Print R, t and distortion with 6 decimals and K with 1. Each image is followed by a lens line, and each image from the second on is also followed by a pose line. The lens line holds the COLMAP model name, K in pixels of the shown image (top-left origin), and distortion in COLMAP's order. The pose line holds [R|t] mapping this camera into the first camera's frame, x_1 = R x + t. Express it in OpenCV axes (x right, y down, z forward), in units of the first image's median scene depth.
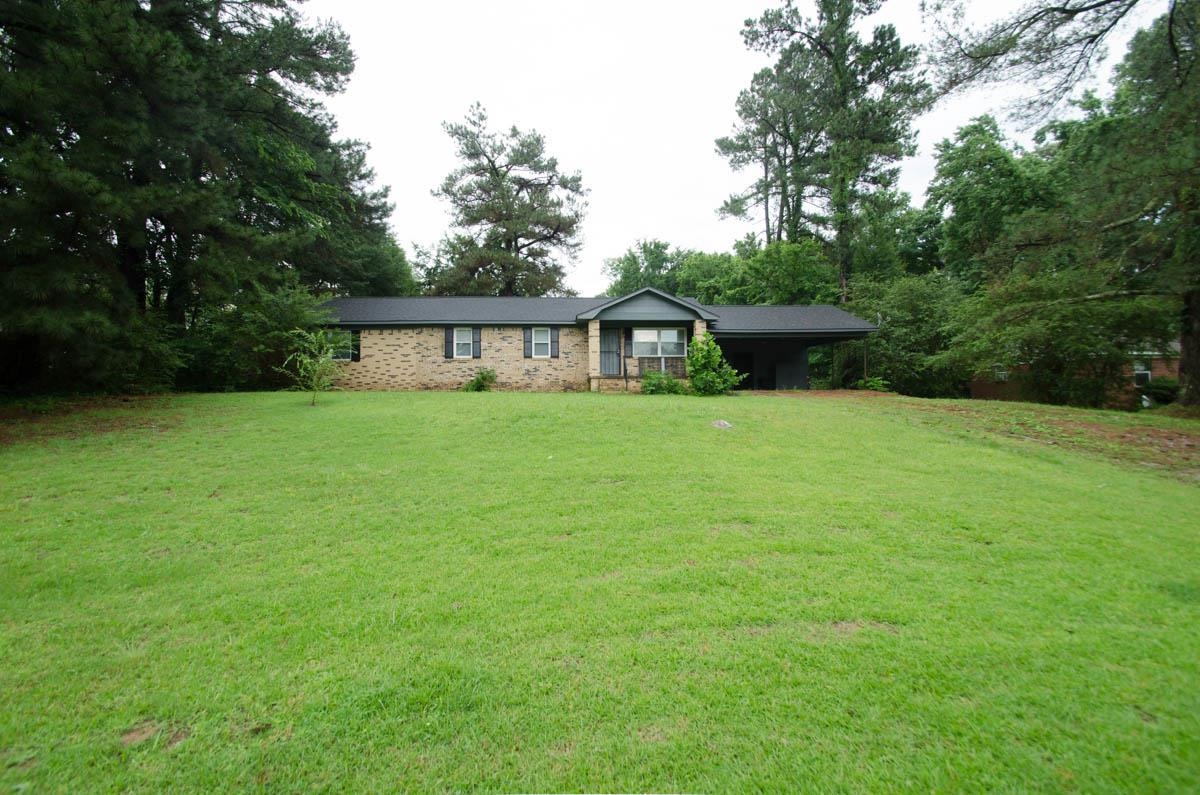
lens RADIAL K [[517.0, 0, 597.8], [0, 517.0, 381.4], [0, 0, 1]] dist [0.036621, -0.010251]
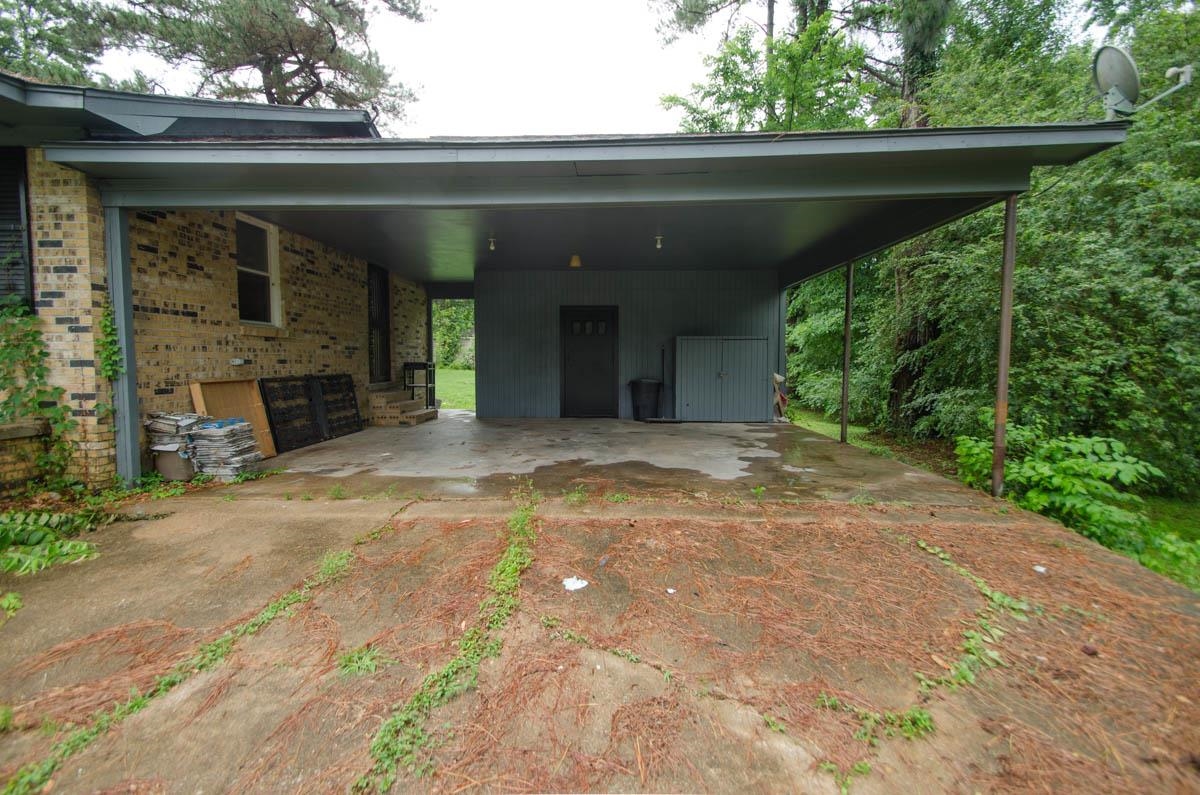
lens RADIAL K [[517.0, 0, 597.8], [0, 517.0, 381.4], [0, 0, 1]] dist [0.036621, -0.010251]
pose [[0.995224, 0.006928, -0.097372, 0.411438], [-0.000369, 0.997738, 0.067217, -0.037048], [0.097617, -0.066860, 0.992976, 0.847025]]
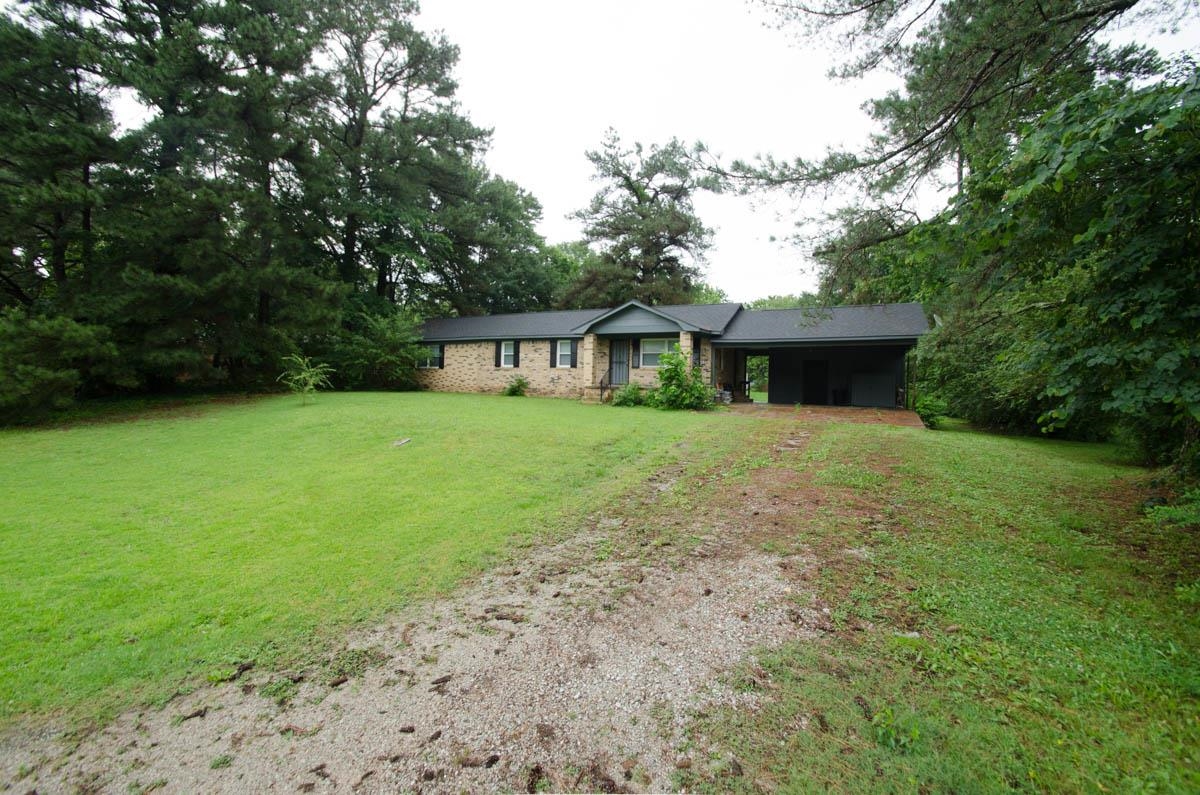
lens RADIAL K [[517.0, 0, 597.8], [0, 517.0, 381.4], [0, 0, 1]] dist [0.036621, -0.010251]
pose [[0.863916, 0.026015, -0.502964, 0.521456], [-0.018717, 0.999634, 0.019555, -0.038858], [0.503288, -0.007480, 0.864086, 0.070657]]
